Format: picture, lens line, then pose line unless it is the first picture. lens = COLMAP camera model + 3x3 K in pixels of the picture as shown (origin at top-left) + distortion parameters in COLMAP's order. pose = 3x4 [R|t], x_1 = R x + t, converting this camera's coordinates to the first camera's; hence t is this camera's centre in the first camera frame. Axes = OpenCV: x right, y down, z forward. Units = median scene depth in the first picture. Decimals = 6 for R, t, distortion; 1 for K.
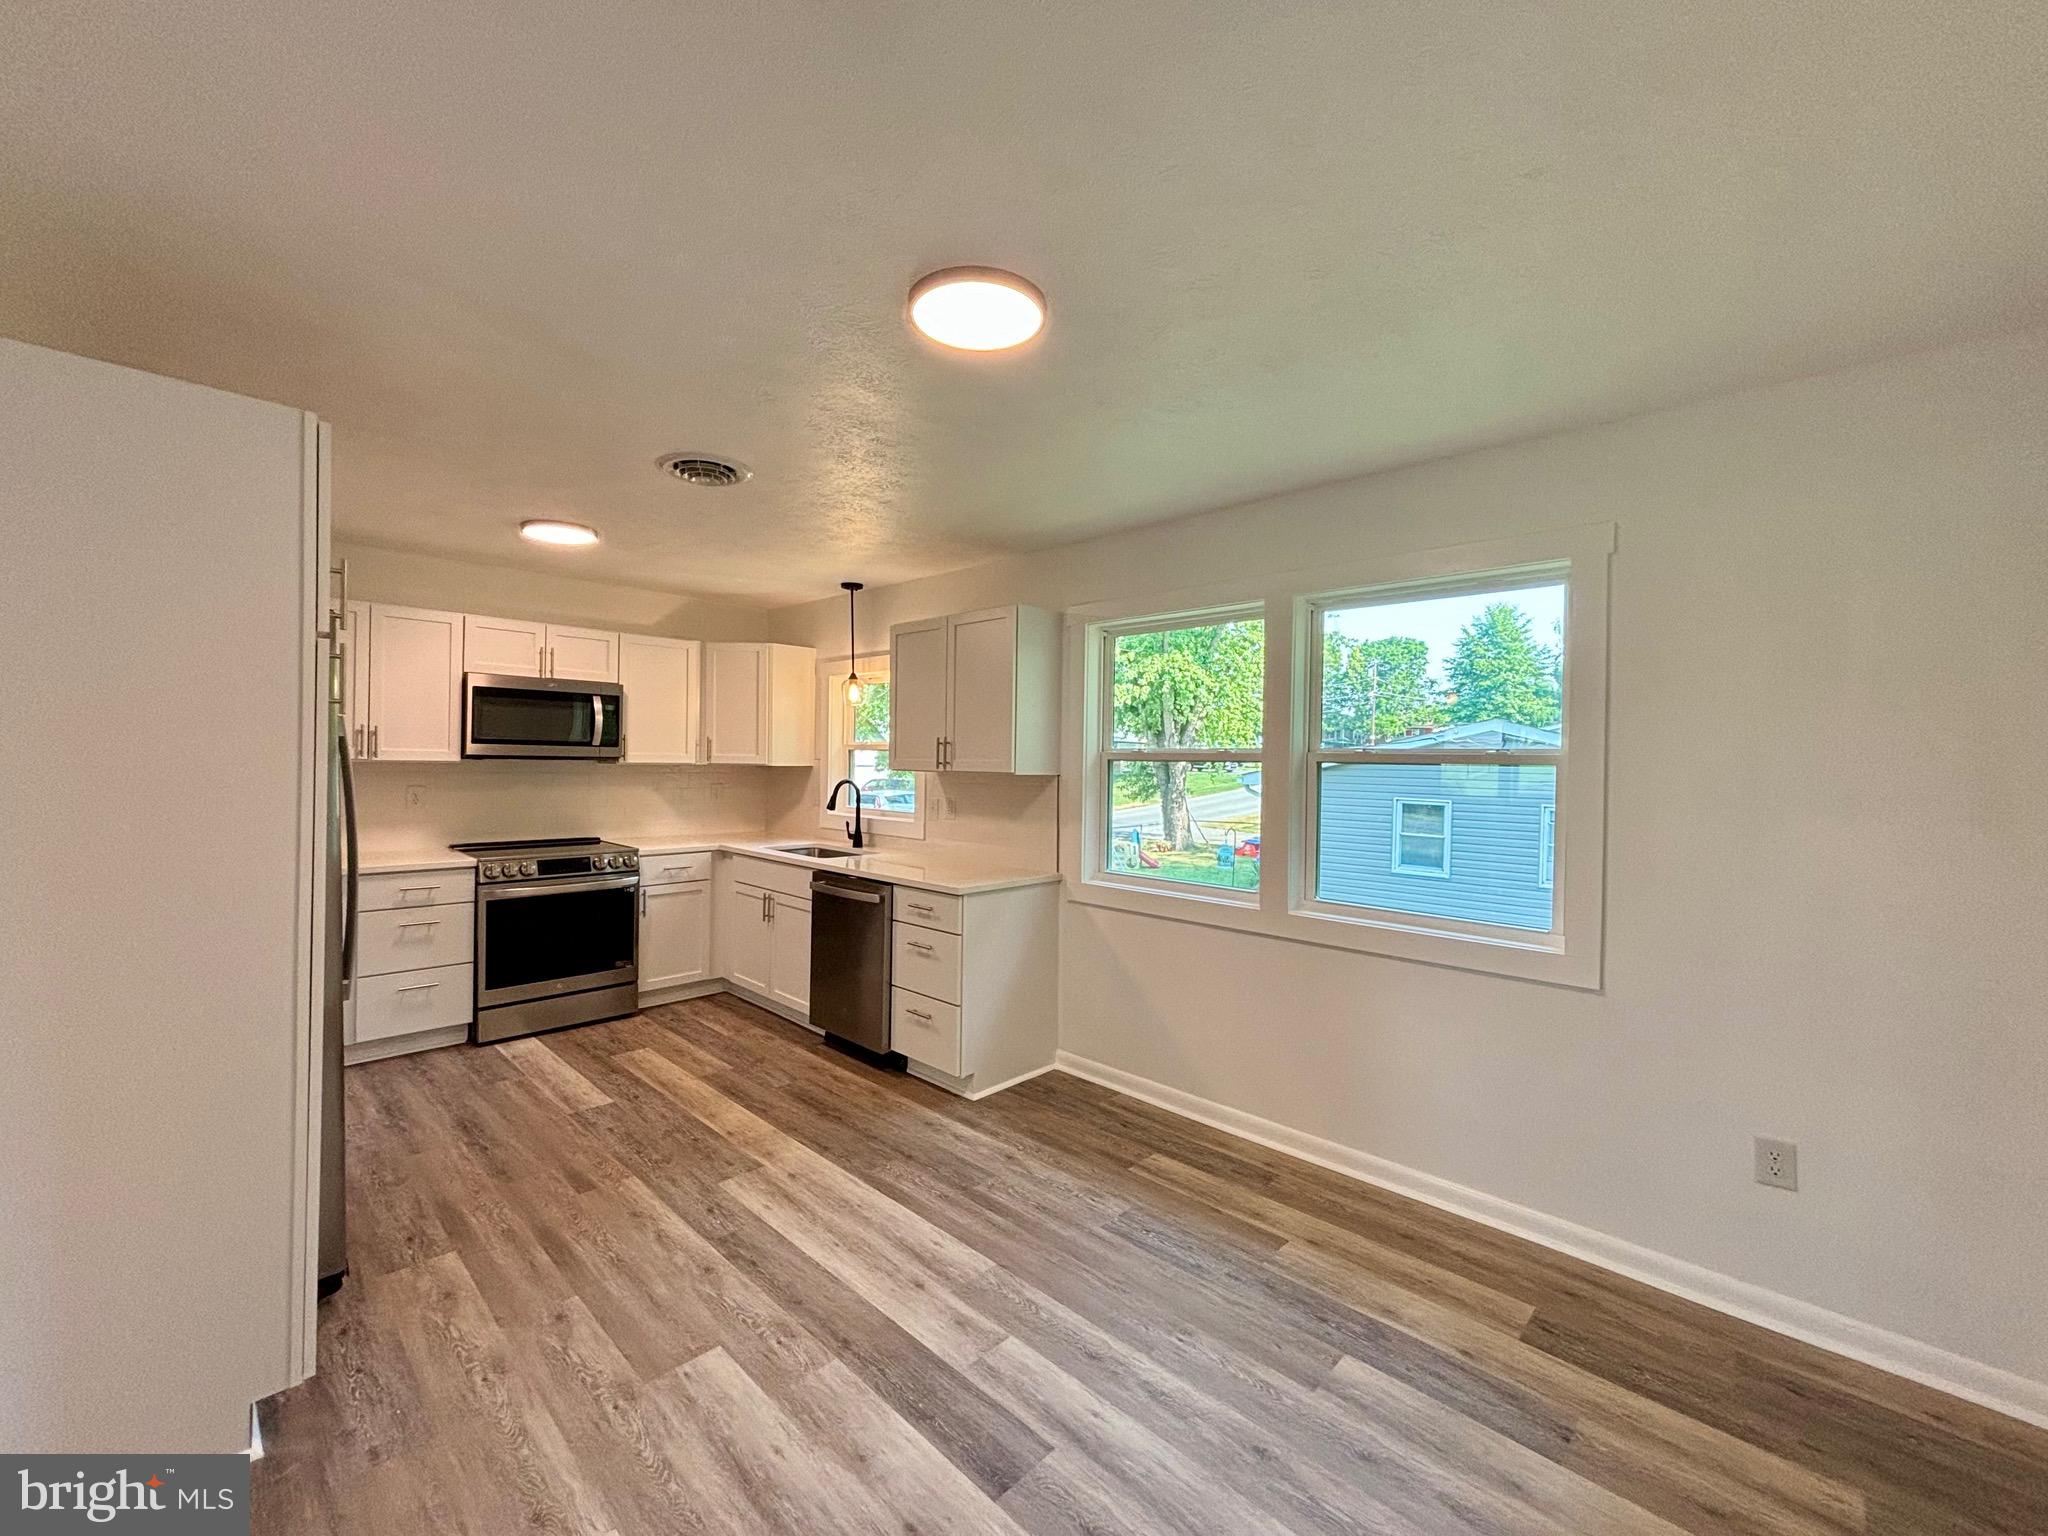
lens RADIAL K [[831.3, 0, 1016.2], [0, 831.3, 764.3], [0, 0, 1]] dist [-0.004463, 0.004413]
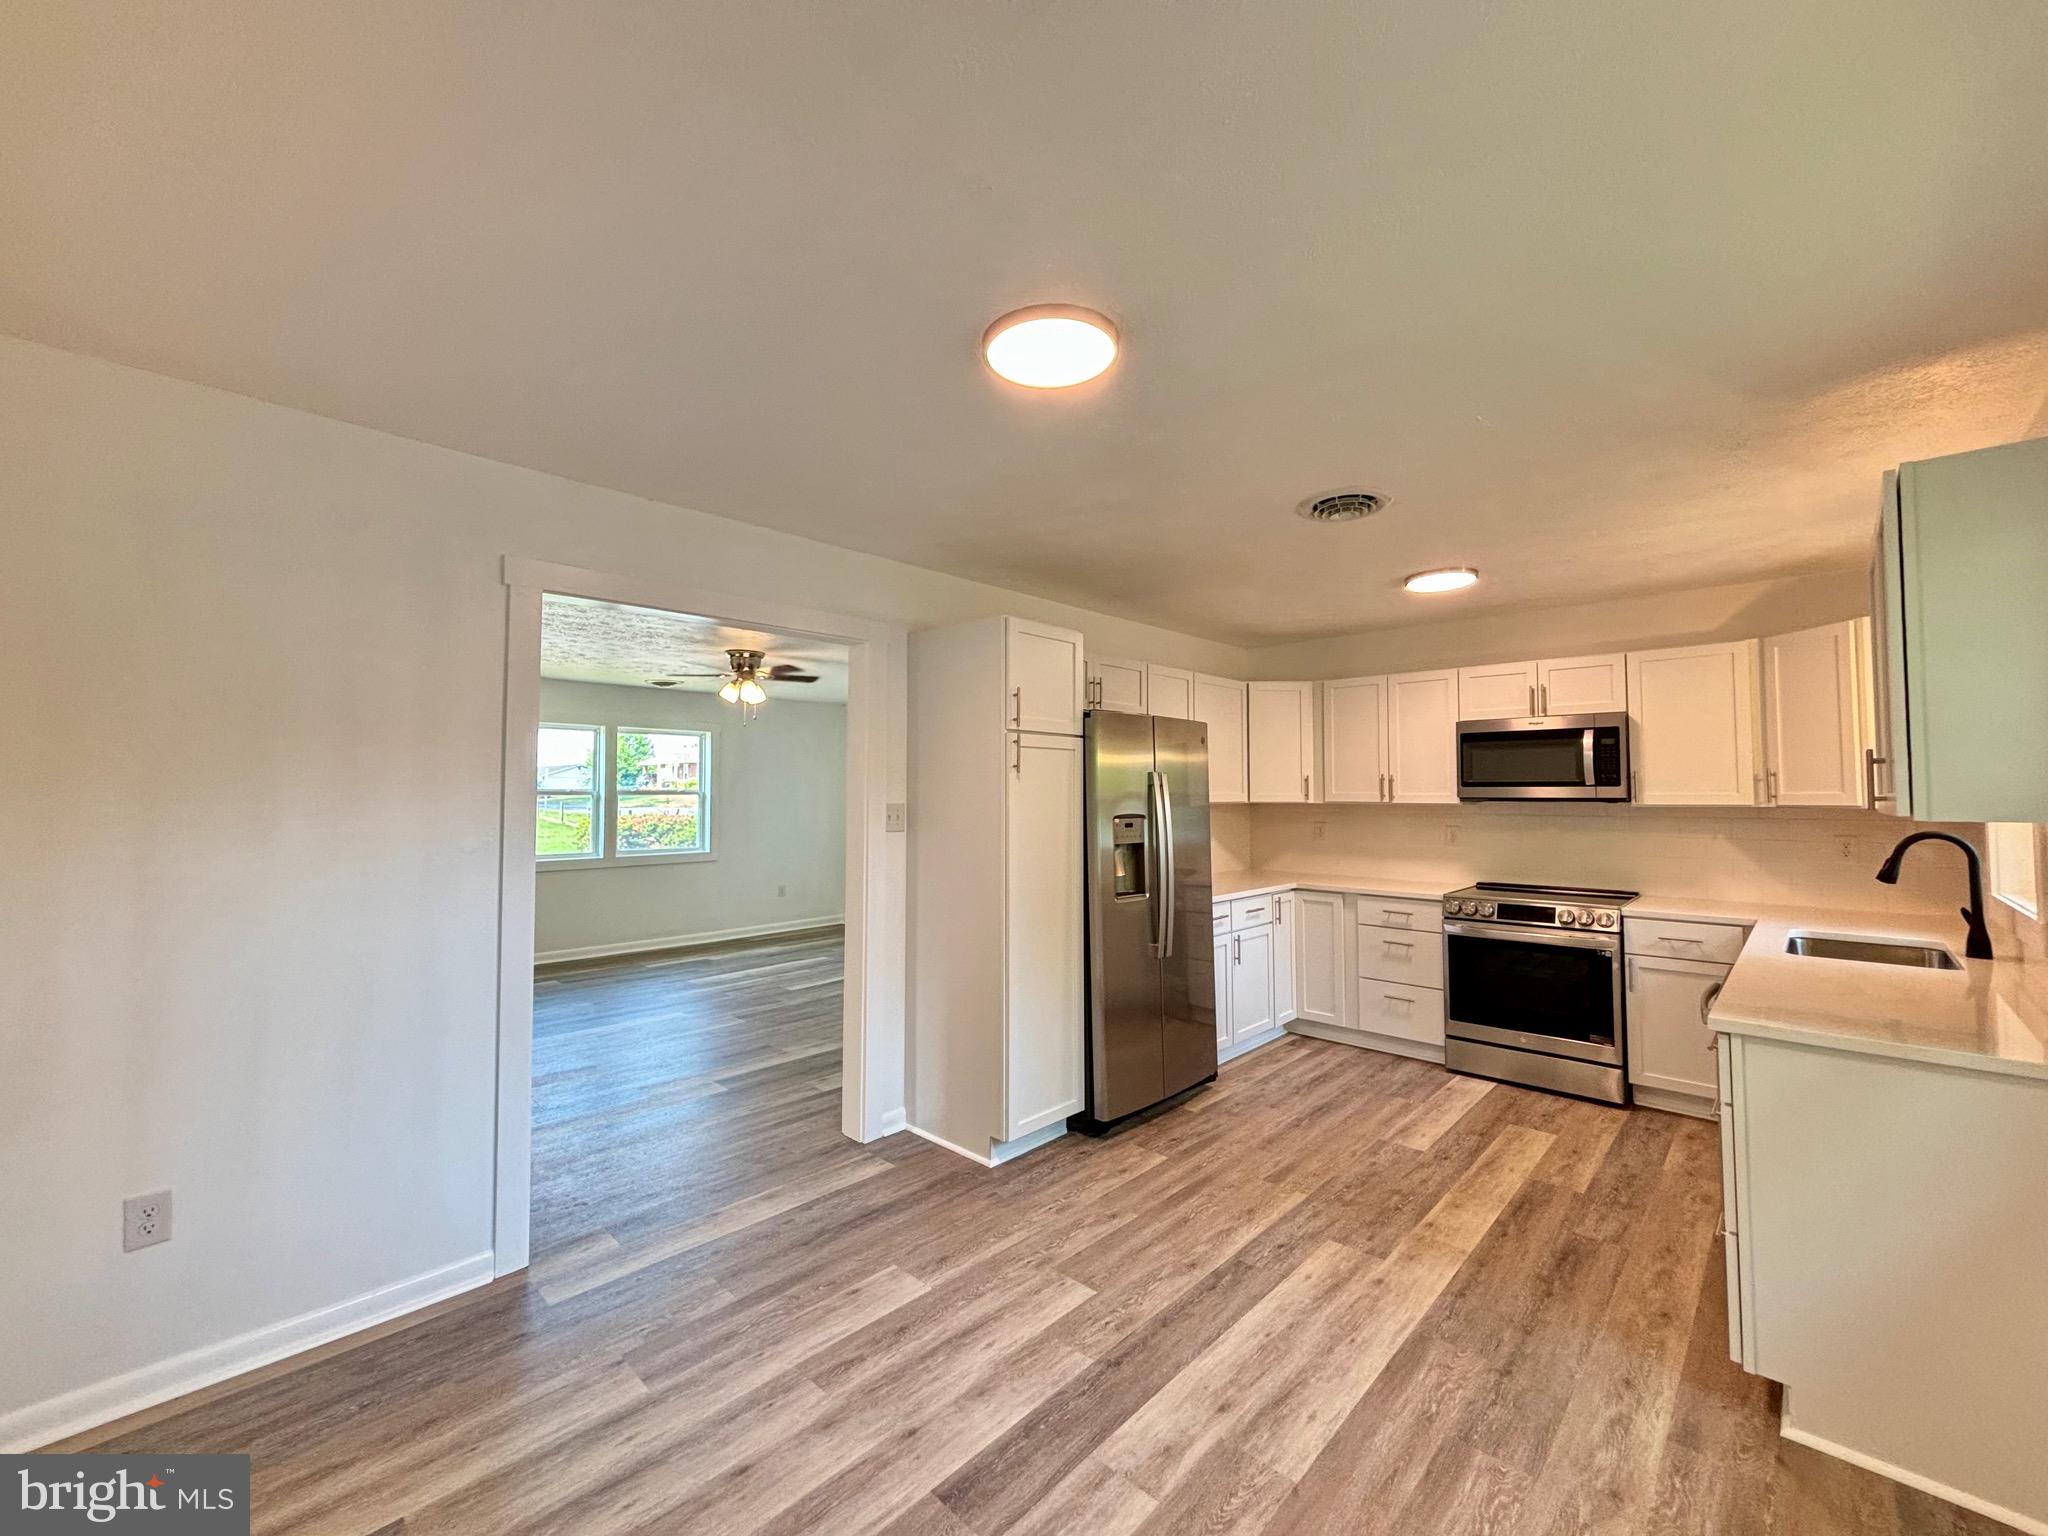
lens RADIAL K [[831.3, 0, 1020.7], [0, 831.3, 767.7], [0, 0, 1]] dist [-0.004463, 0.004413]
pose [[0.010207, -0.050623, -0.998666, 0.475917], [-0.005221, 0.998701, -0.050678, 0.008897], [0.999934, 0.005731, 0.009930, 0.485031]]
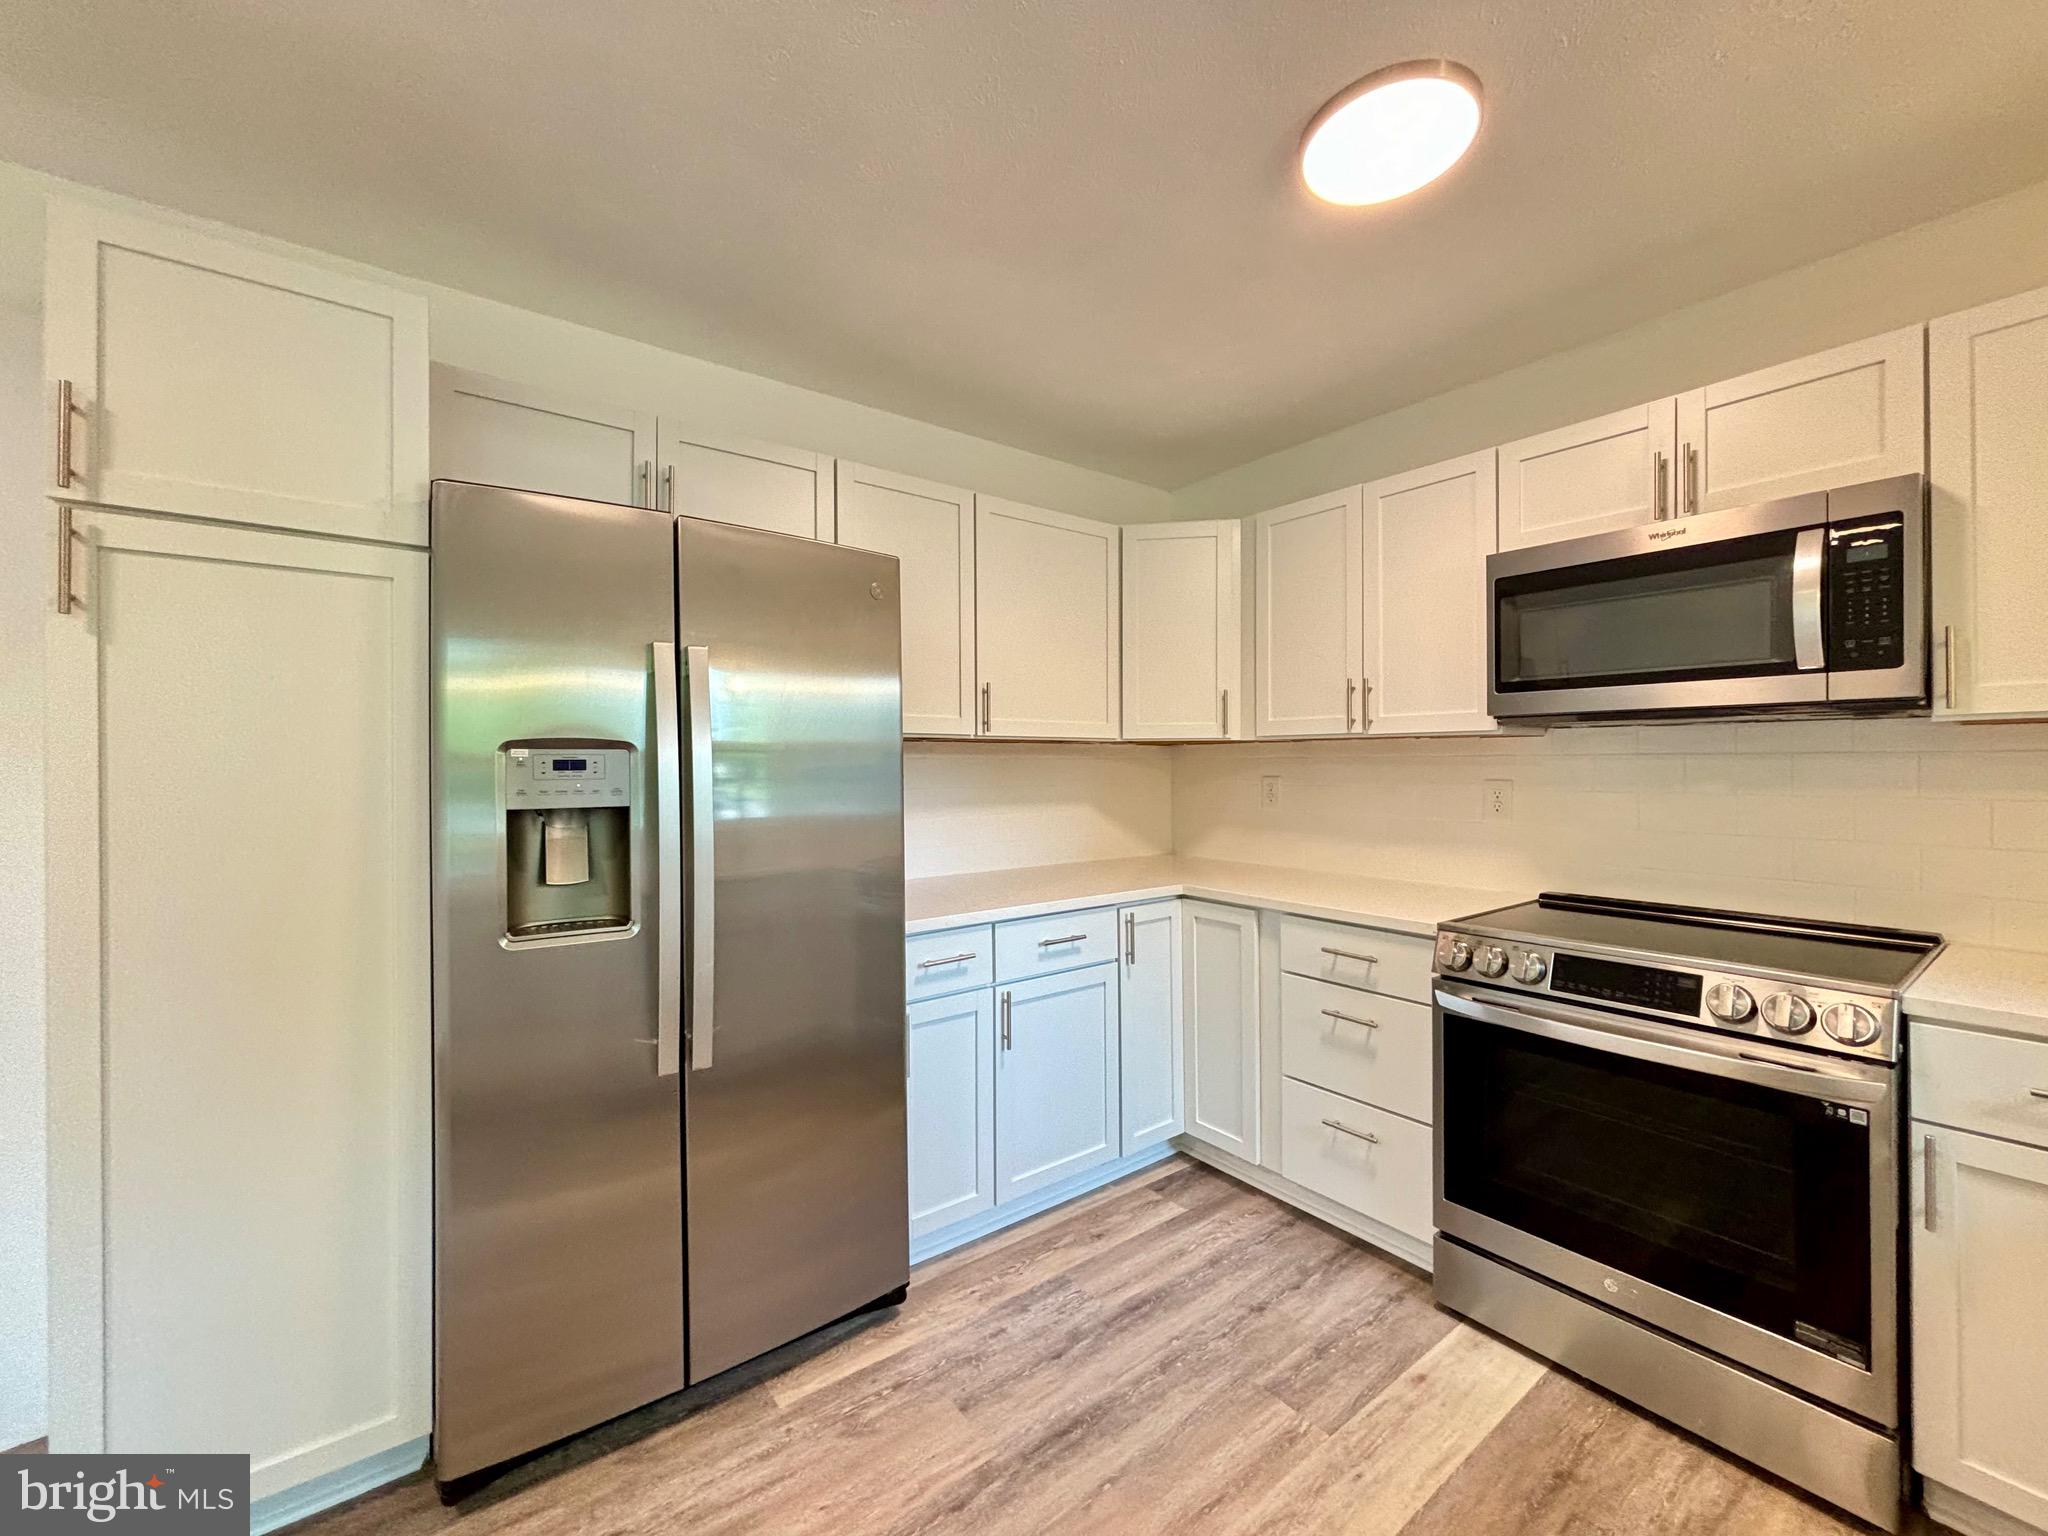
lens RADIAL K [[831.3, 0, 1017.9], [0, 831.3, 766.4], [0, 0, 1]] dist [-0.004463, 0.004413]
pose [[-0.152821, -0.015474, -0.988133, -0.132684], [-0.004906, 0.999877, -0.014900, 0.032683], [0.988242, 0.002571, -0.152878, 0.913203]]
